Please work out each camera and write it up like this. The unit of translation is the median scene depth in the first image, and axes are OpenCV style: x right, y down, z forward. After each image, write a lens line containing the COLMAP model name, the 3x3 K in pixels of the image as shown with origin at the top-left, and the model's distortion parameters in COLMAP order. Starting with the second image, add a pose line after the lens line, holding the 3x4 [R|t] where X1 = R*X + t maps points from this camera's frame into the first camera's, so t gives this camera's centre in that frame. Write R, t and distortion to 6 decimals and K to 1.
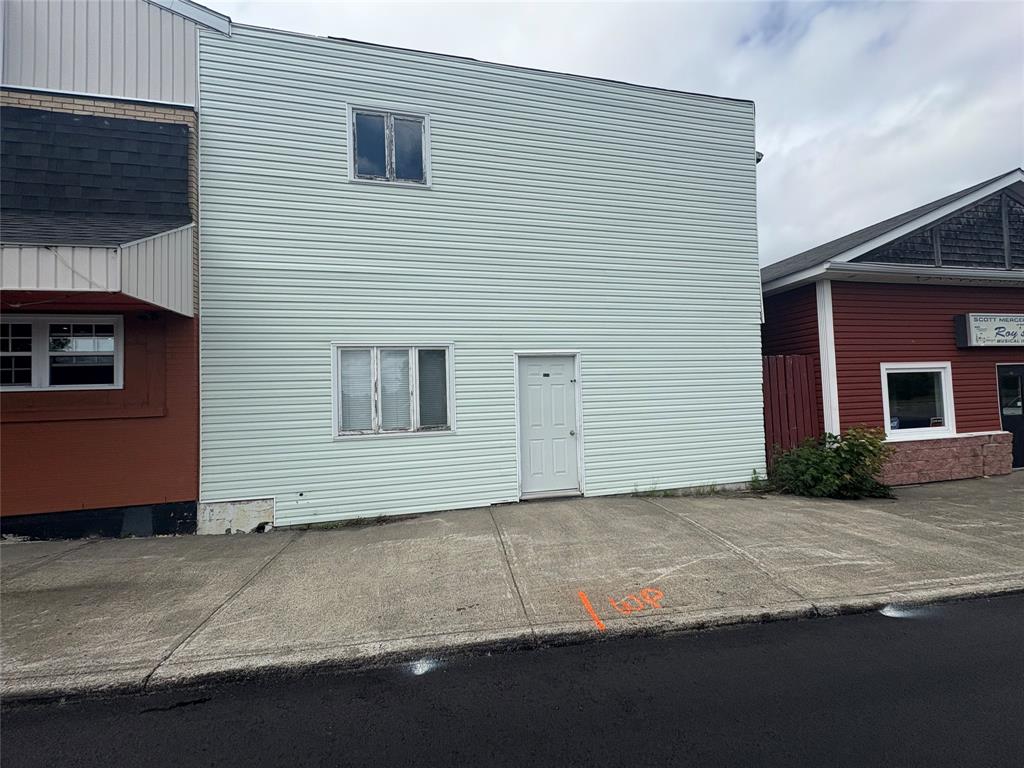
lens RADIAL K [[409.4, 0, 512.3], [0, 409.4, 381.9], [0, 0, 1]] dist [0.000943, 0.000591]
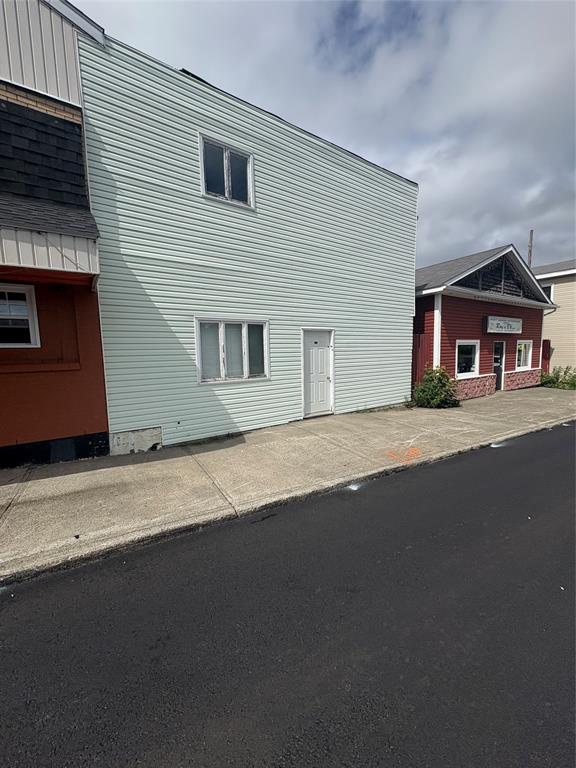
lens RADIAL K [[305.6, 0, 289.8], [0, 305.6, 383.4], [0, 0, 1]] dist [0.000435, -0.000010]
pose [[0.932053, -0.025800, 0.361402, -0.497742], [-0.020135, 0.992232, 0.122761, -0.003588], [-0.361762, -0.121696, 0.924293, -0.113963]]
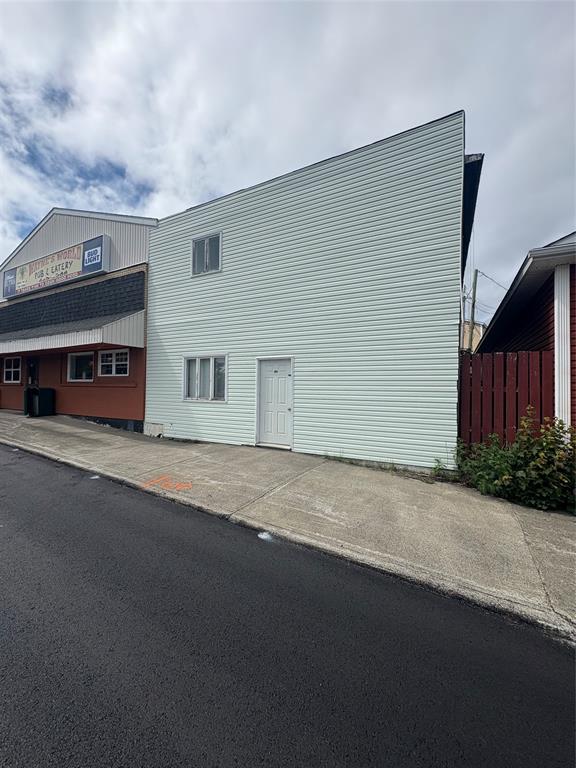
lens RADIAL K [[305.6, 0, 289.8], [0, 305.6, 383.4], [0, 0, 1]] dist [0.000435, -0.000010]
pose [[0.758900, 0.029907, -0.650520, 0.981823], [-0.013352, 0.999449, 0.030372, -0.008010], [0.651070, -0.014363, 0.758882, 0.142350]]
